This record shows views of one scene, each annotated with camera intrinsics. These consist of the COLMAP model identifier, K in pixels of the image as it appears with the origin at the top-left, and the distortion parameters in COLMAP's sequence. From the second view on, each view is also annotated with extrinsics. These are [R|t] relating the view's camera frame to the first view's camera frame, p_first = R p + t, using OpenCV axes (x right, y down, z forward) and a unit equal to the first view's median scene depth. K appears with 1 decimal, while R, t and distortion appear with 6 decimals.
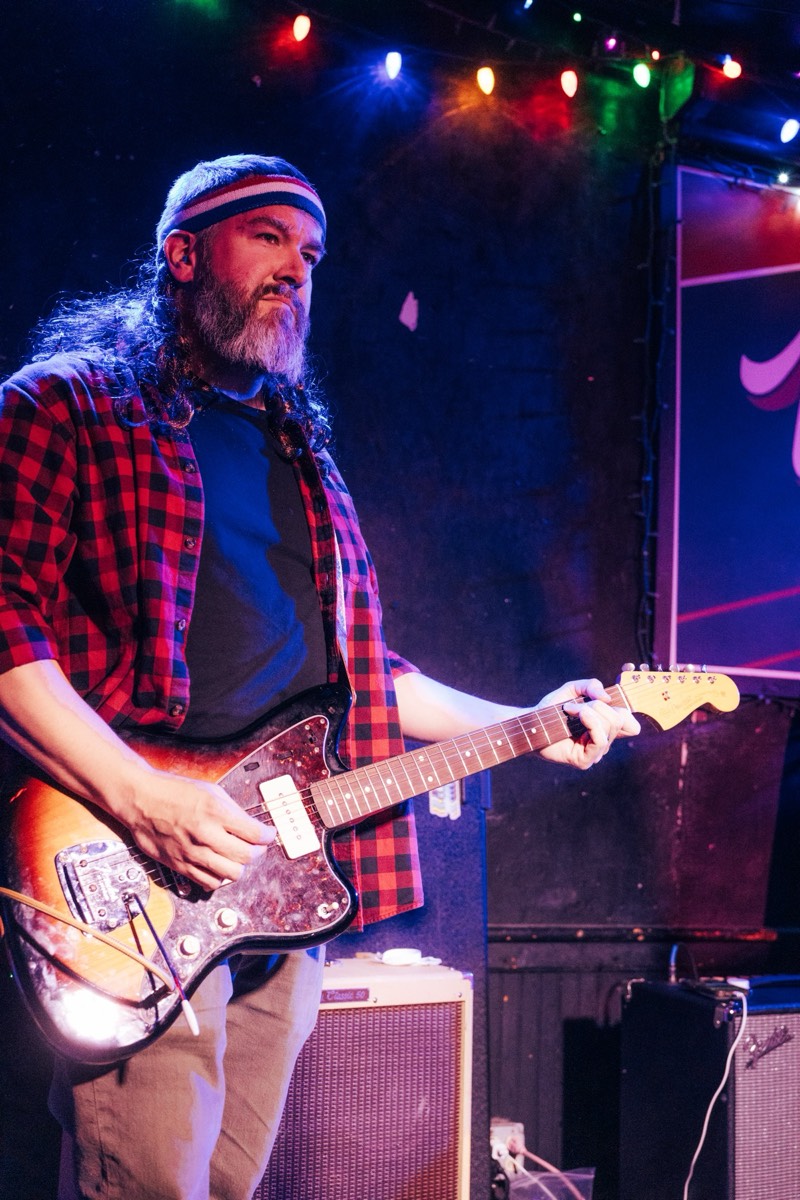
lens RADIAL K [[1742.8, 0, 400.0], [0, 1742.8, 600.0], [0, 0, 1]] dist [0.136130, 0.099148]
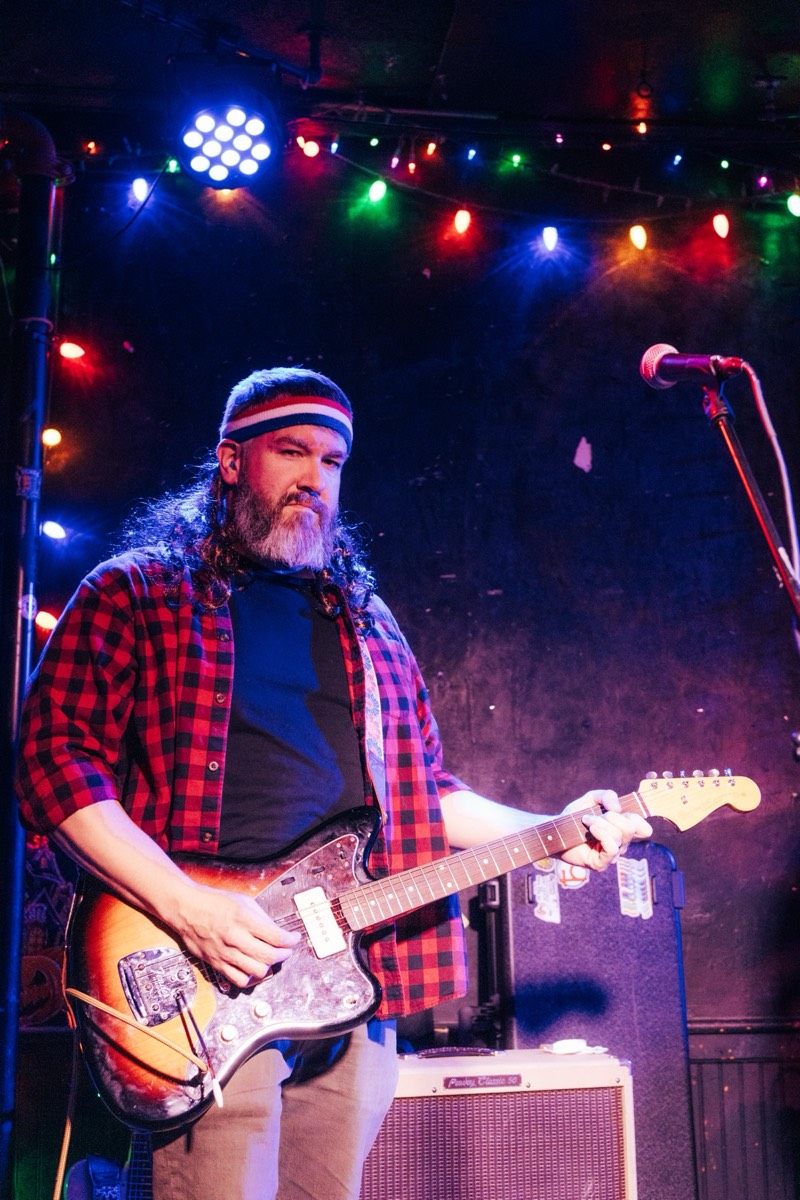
lens RADIAL K [[1727.4, 0, 442.1], [0, 1727.4, 654.6], [0, 0, 1]] dist [0.164098, -0.031028]
pose [[0.947823, -0.082206, -0.308015, 0.368315], [0.072739, 0.996461, -0.042114, -0.001065], [0.310387, 0.017512, 0.950449, -0.087565]]
